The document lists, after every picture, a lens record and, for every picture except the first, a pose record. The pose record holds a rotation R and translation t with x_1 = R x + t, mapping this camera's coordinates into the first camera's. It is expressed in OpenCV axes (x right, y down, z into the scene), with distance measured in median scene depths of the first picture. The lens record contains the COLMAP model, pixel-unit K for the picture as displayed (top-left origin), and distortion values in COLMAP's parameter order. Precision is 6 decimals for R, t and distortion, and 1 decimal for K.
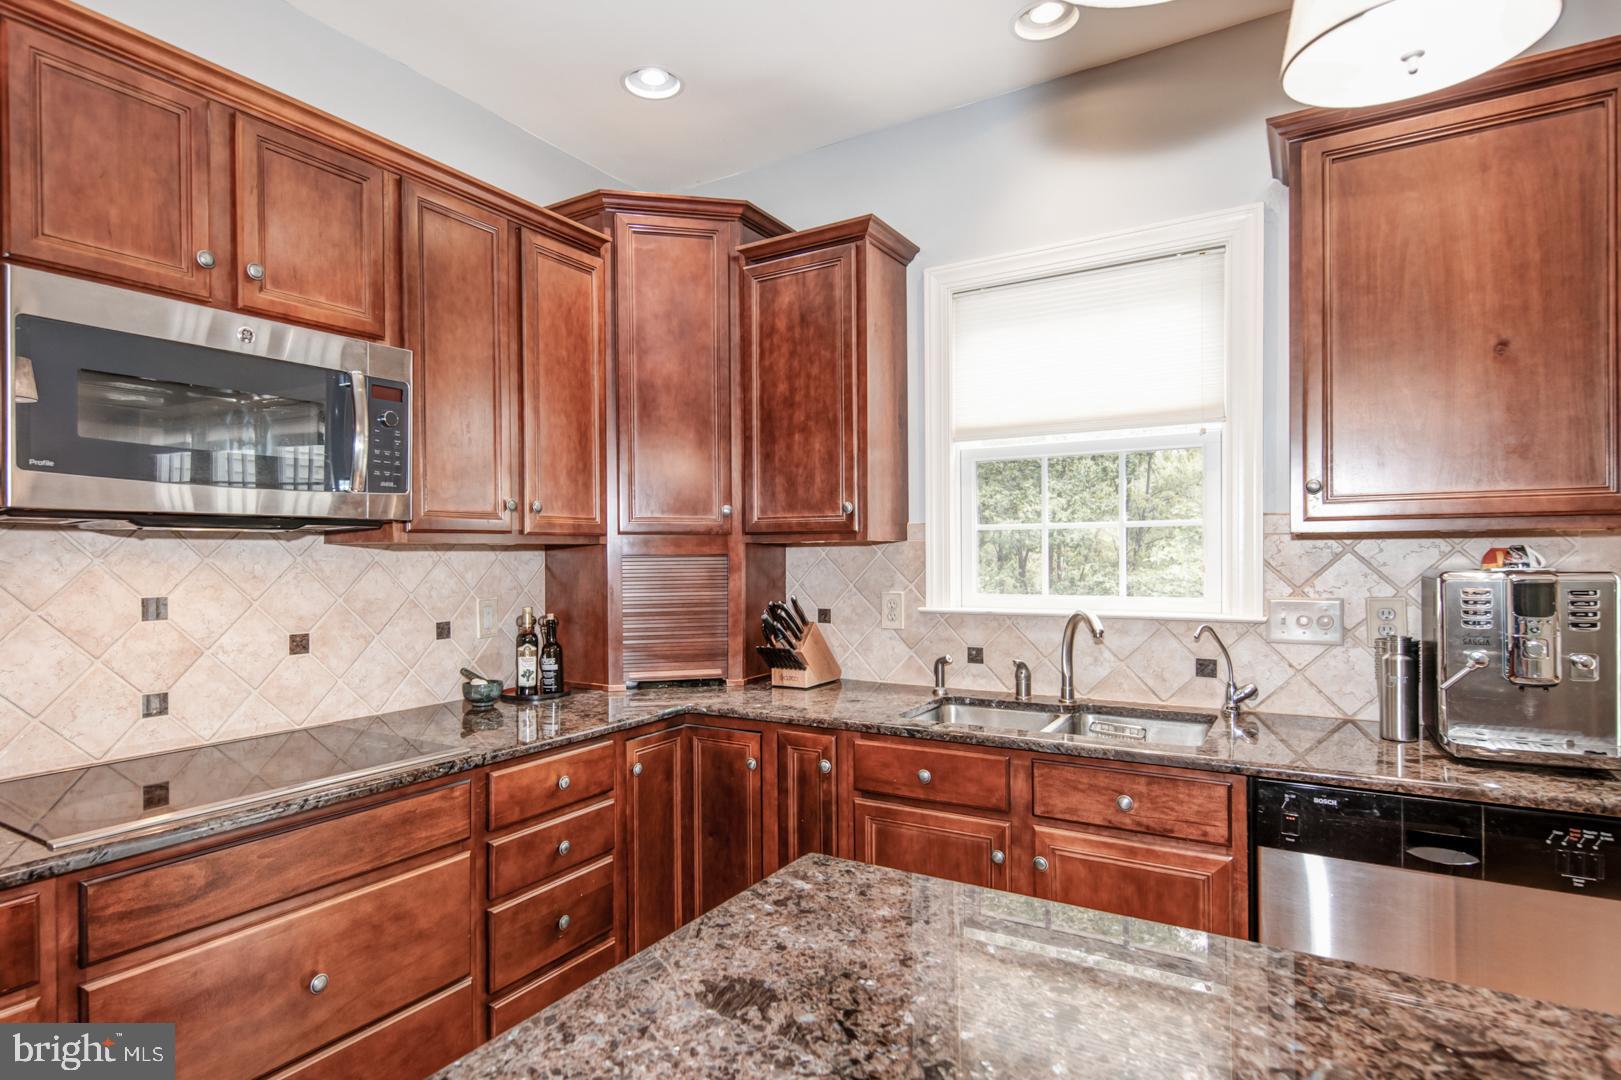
lens RADIAL K [[868.2, 0, 757.6], [0, 868.2, 558.7], [0, 0, 1]] dist [0.003532, -0.000697]
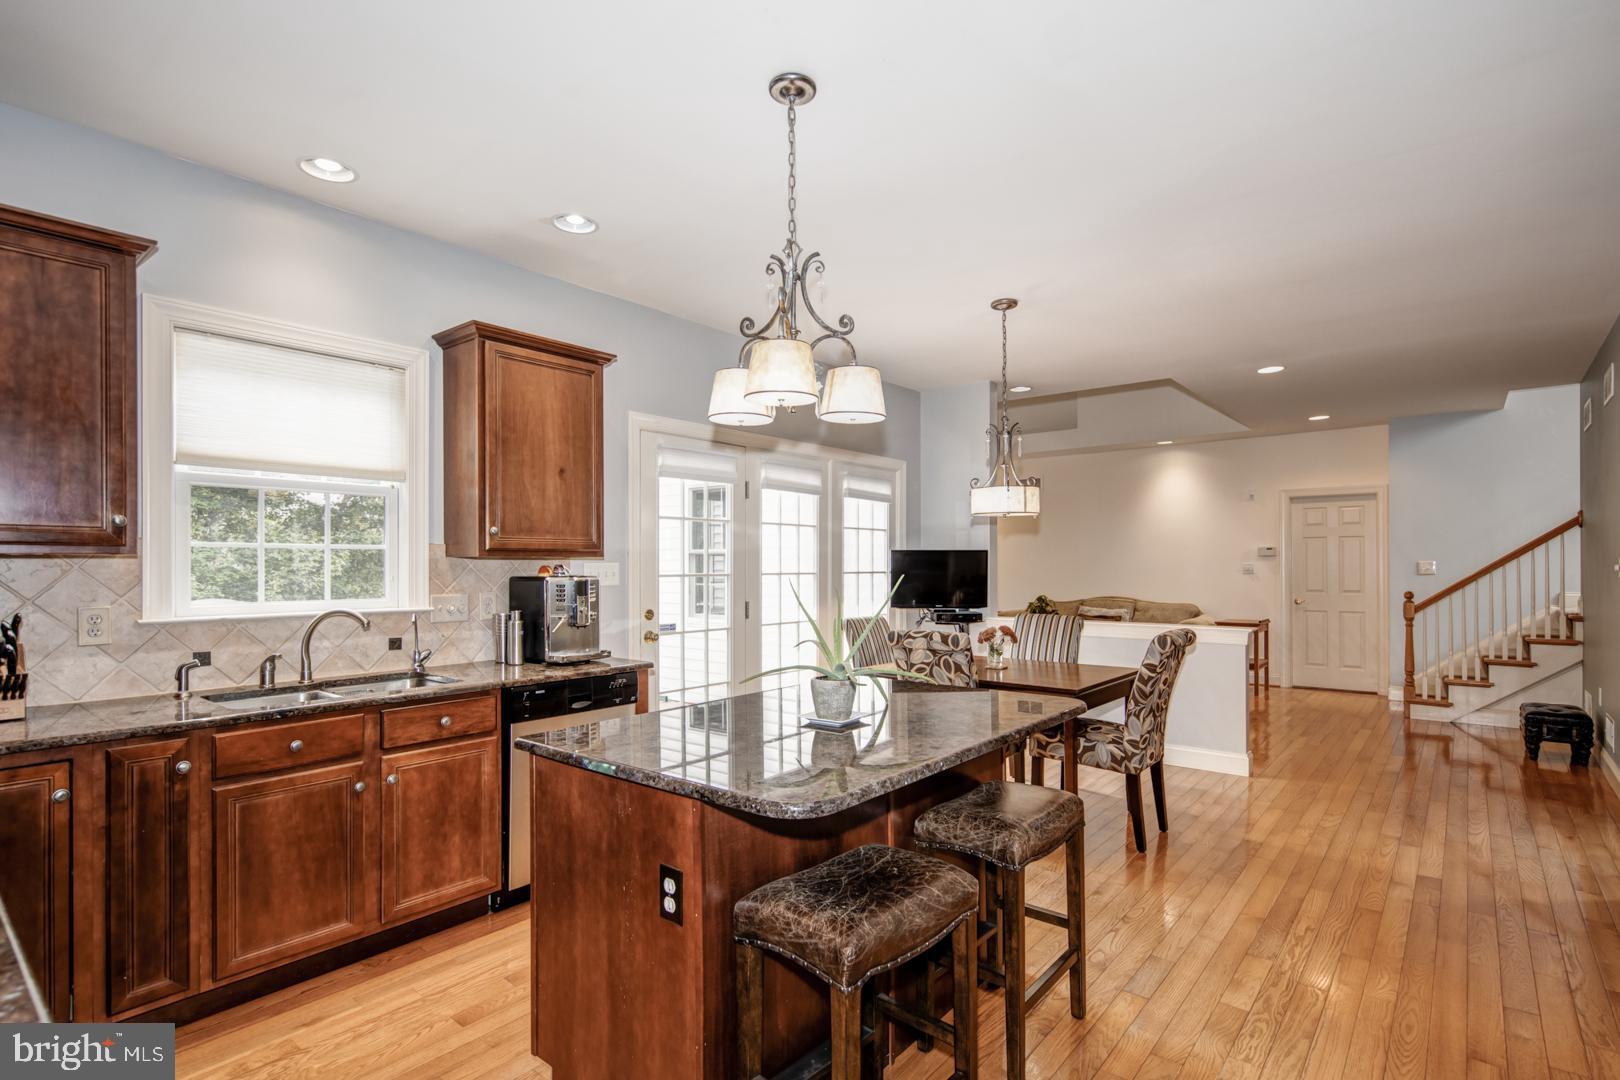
lens RADIAL K [[779.9, 0, 811.5], [0, 779.9, 567.0], [0, 0, 1]] dist [0.001097, -0.001147]
pose [[0.121286, 0.006525, 0.992596, -0.826168], [0.006821, 0.999949, -0.007407, 0.007725], [-0.992594, 0.007669, 0.121235, 0.129669]]
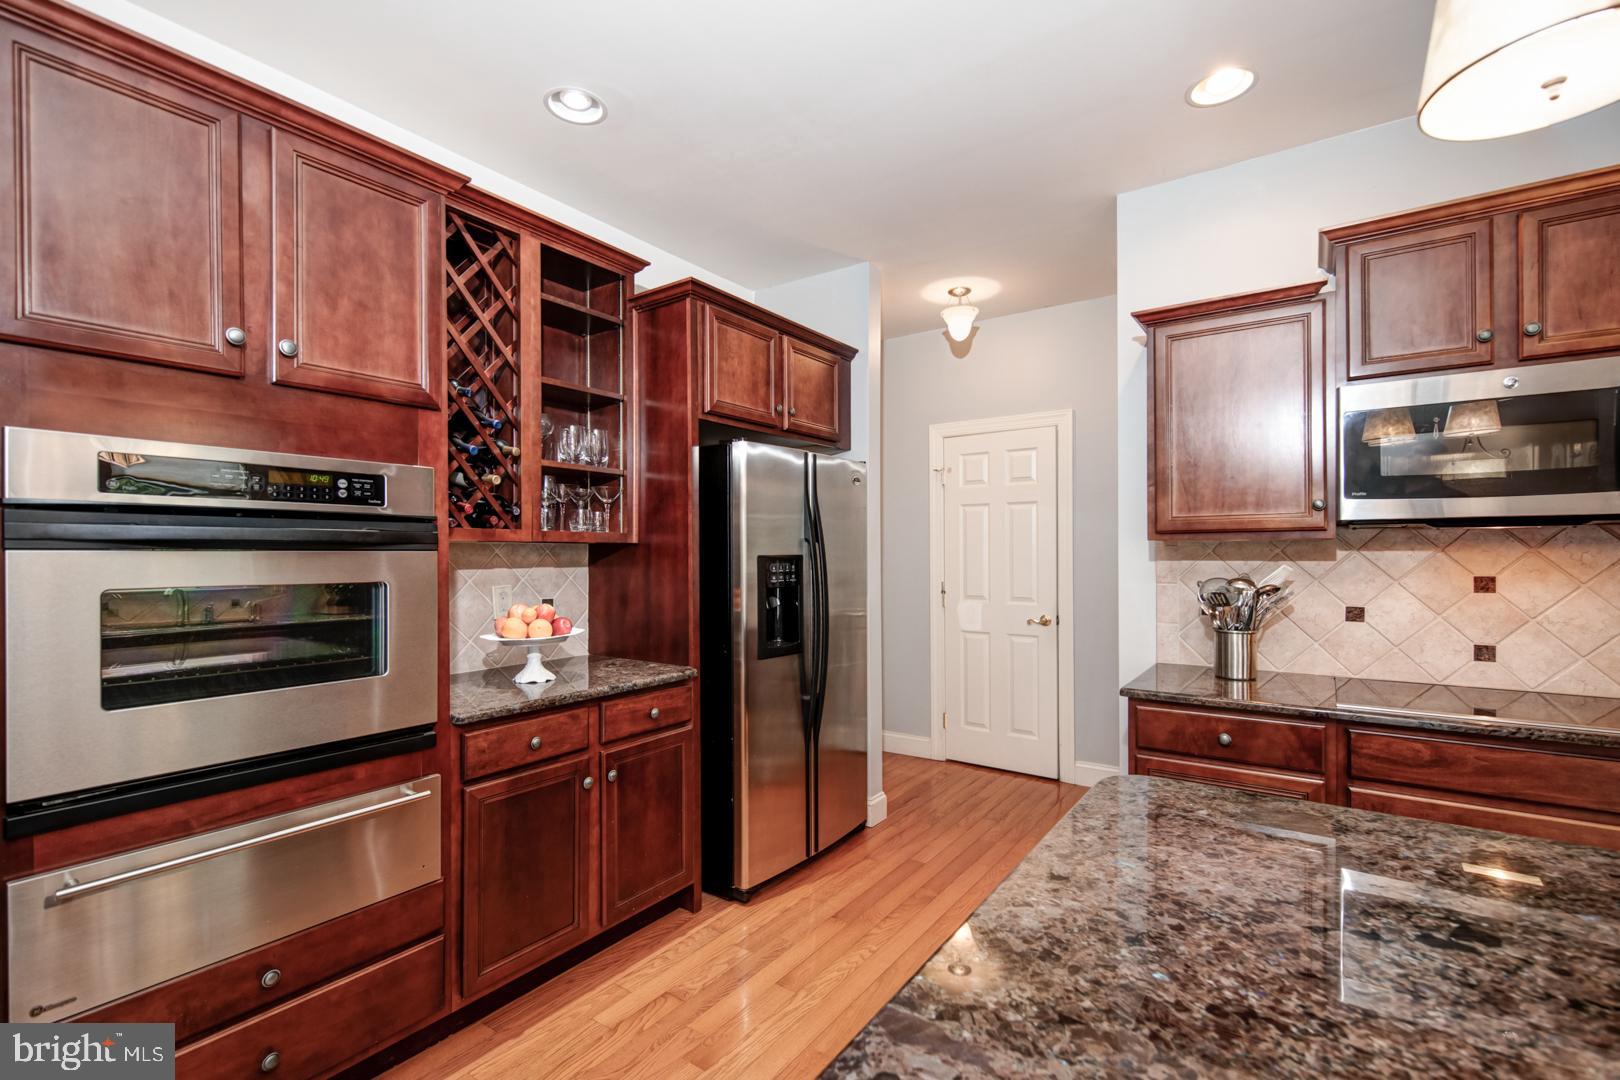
lens RADIAL K [[731.6, 0, 807.2], [0, 731.6, 556.4], [0, 0, 1]] dist [0.003245, -0.000039]
pose [[-0.038792, 0.014407, -0.999143, 0.477025], [0.001948, 0.999895, 0.014342, -0.005766], [0.999245, -0.001390, -0.038816, -0.035768]]
